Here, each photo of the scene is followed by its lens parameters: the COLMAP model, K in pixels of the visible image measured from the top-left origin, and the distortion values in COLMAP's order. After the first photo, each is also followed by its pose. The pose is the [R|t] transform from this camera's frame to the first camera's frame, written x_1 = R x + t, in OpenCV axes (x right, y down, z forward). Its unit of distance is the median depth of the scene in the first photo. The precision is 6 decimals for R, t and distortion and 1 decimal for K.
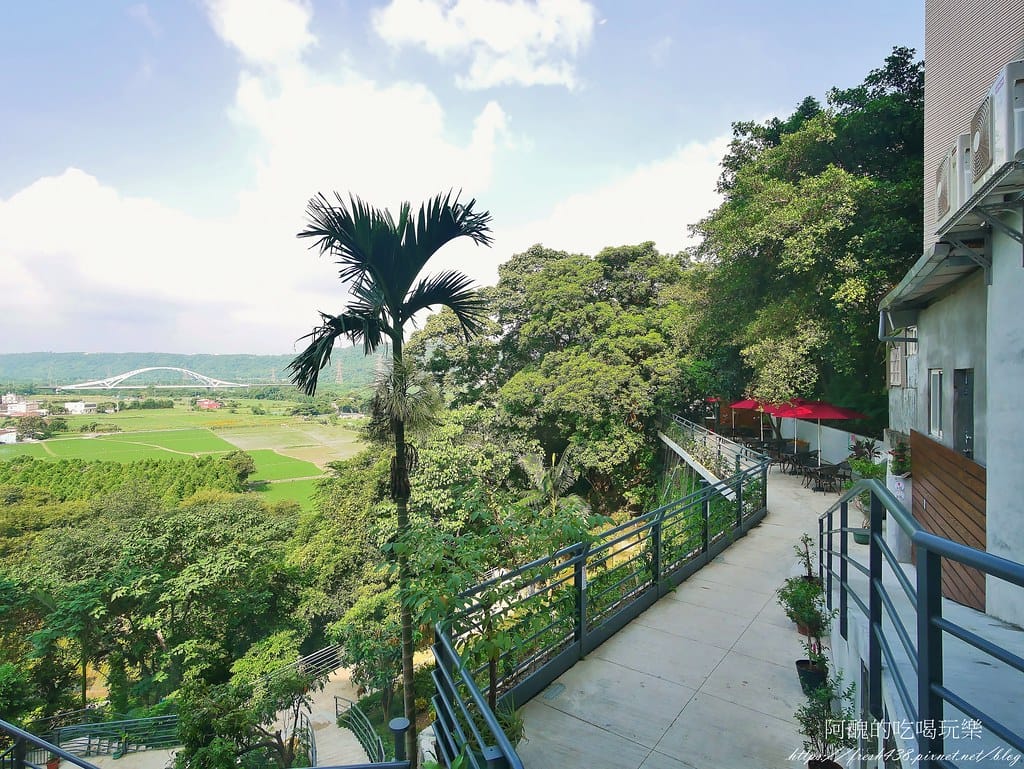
lens RADIAL K [[548.7, 0, 512.0], [0, 548.7, 384.5], [0, 0, 1]] dist [0.003166, 0.000382]
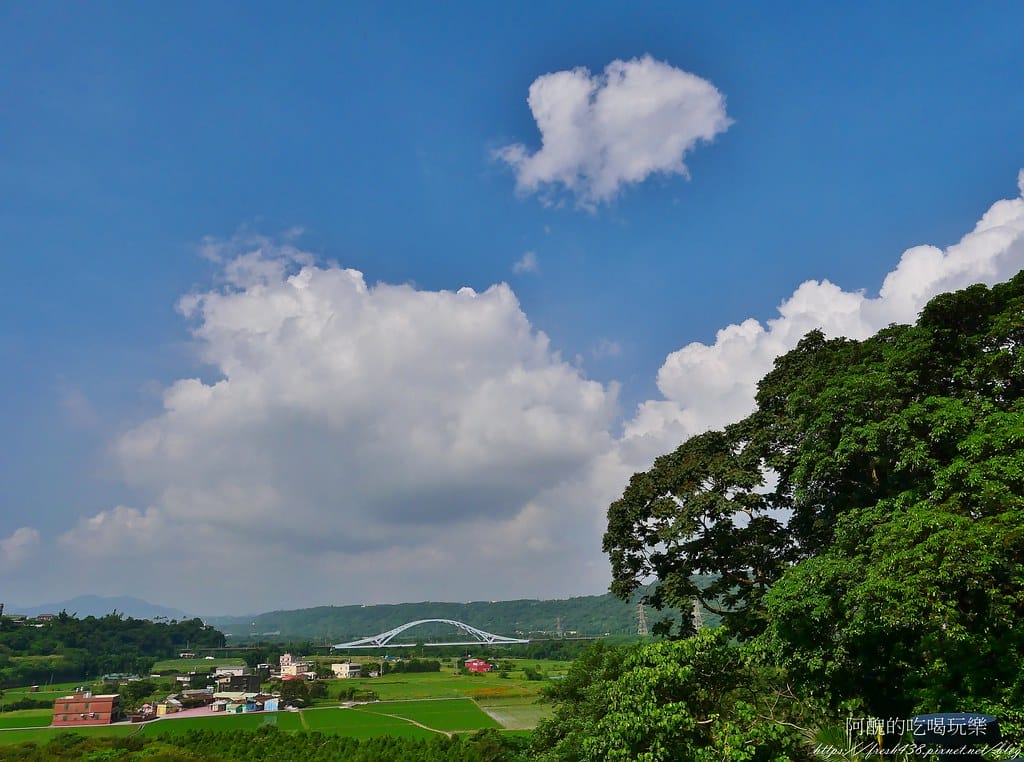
lens RADIAL K [[755.5, 0, 512.0], [0, 755.5, 381.0], [0, 0, 1]] dist [-0.046701, 0.001932]
pose [[0.889537, -0.165761, -0.425731, 0.116876], [0.019490, 0.944777, -0.327134, 0.052537], [0.456447, 0.282700, 0.843645, 0.277388]]
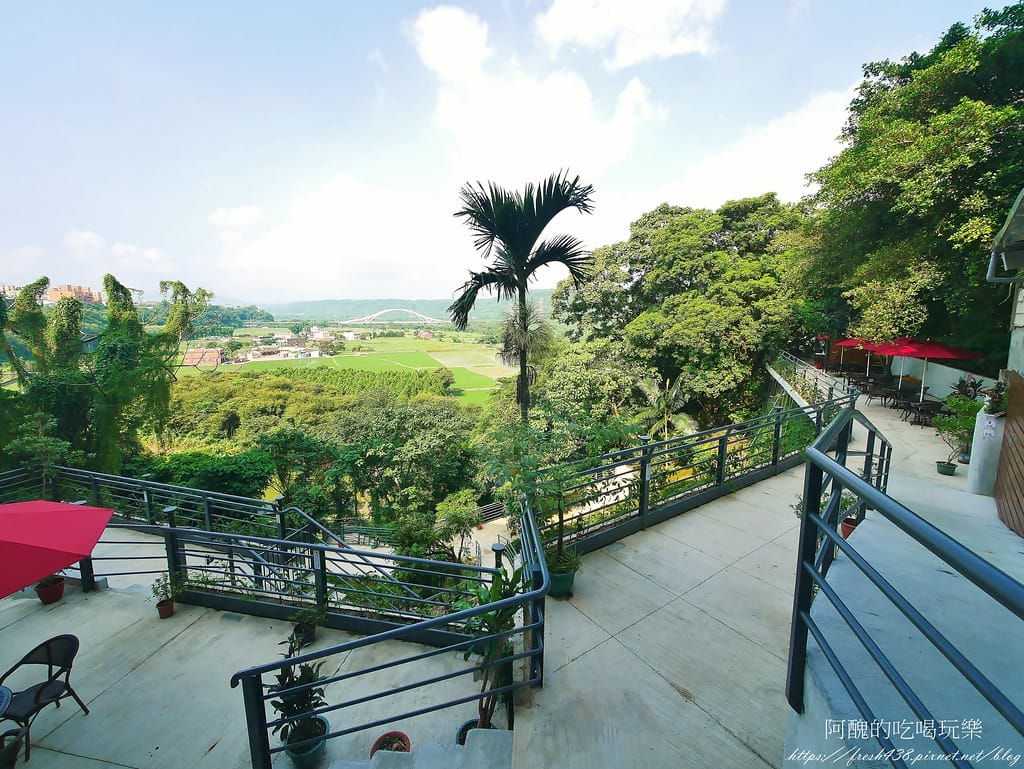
lens RADIAL K [[422.0, 0, 507.3], [0, 422.0, 376.8], [0, 0, 1]] dist [0.000016, -0.000393]
pose [[0.950844, 0.045074, -0.306373, 0.024423], [-0.005161, 0.991519, 0.129858, -0.000858], [0.309628, -0.121893, 0.943012, -0.006979]]
